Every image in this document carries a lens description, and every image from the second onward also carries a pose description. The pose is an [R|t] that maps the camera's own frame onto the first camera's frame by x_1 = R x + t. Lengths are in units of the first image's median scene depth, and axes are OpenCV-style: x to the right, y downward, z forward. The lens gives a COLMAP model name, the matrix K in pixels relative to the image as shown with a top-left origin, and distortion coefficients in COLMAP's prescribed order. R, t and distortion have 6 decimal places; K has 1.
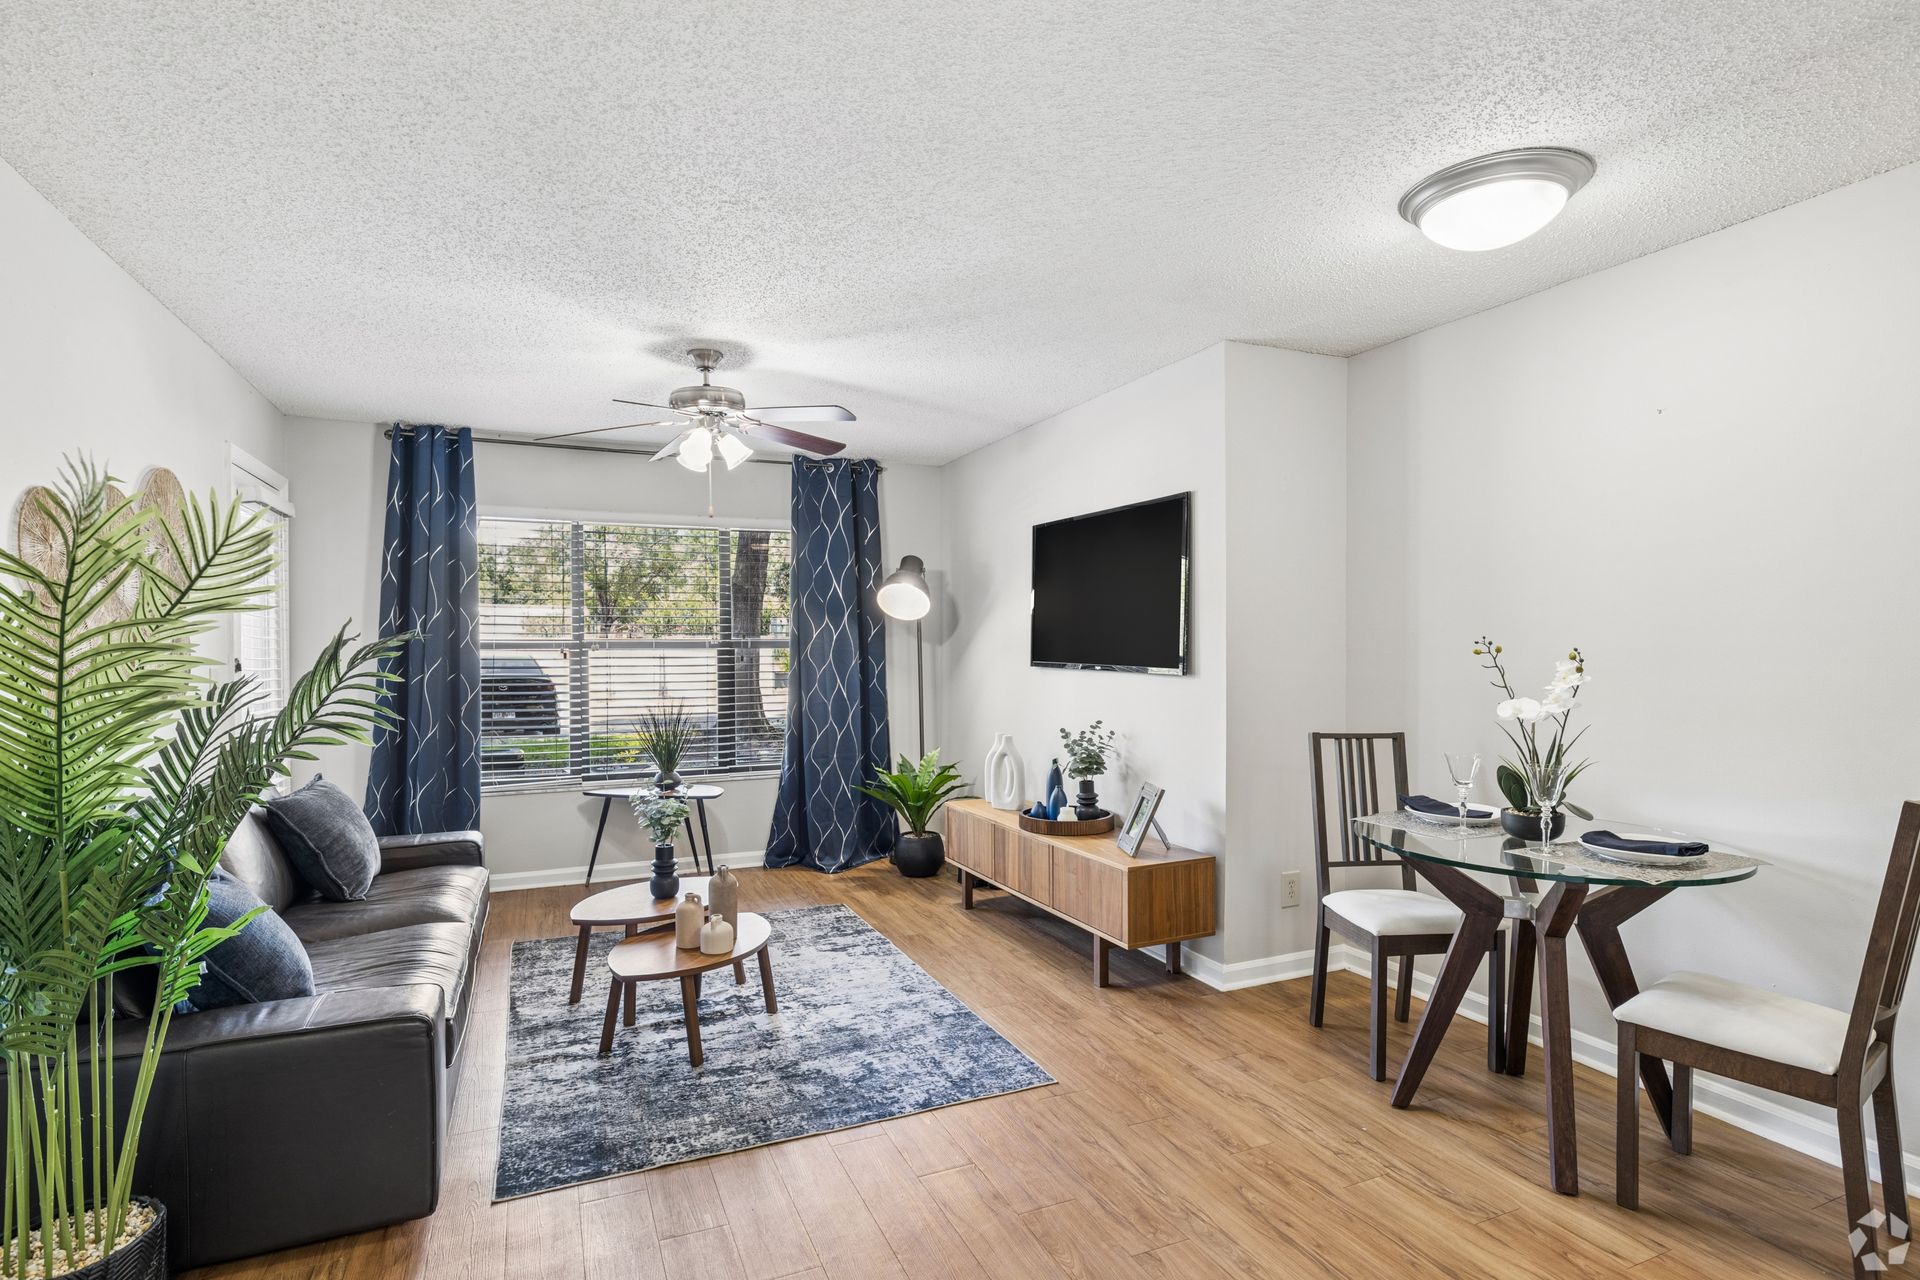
lens RADIAL K [[954.9, 0, 957.3], [0, 954.9, 647.8], [0, 0, 1]] dist [-0.001213, -0.000046]
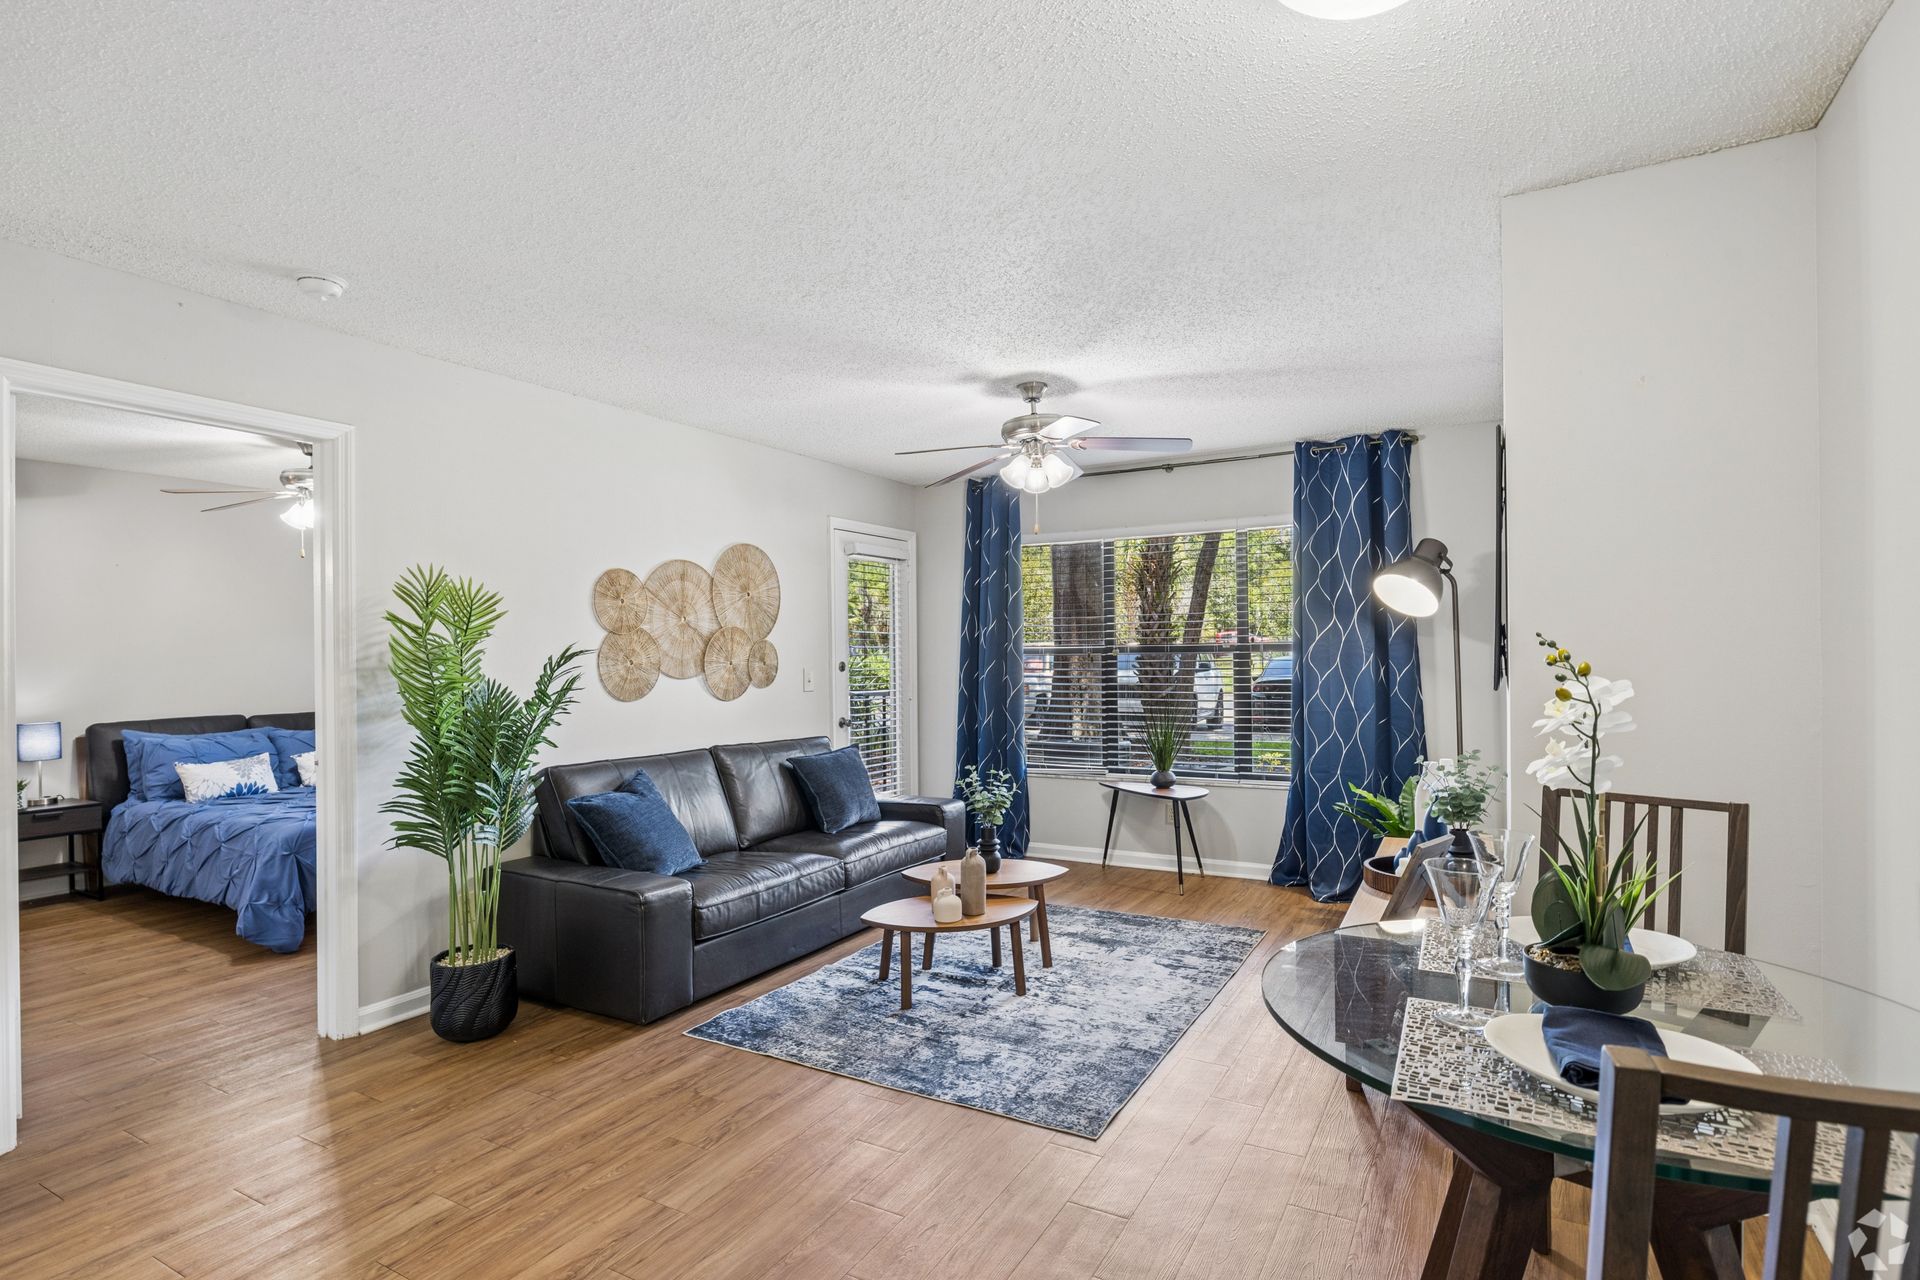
lens RADIAL K [[964.0, 0, 960.0], [0, 964.0, 640.0], [0, 0, 1]] dist [-0.001820, -0.000008]
pose [[0.599816, -0.014705, -0.800003, 0.572461], [0.007828, 0.999891, -0.012510, -0.002208], [0.800100, 0.001241, 0.599866, 0.268019]]
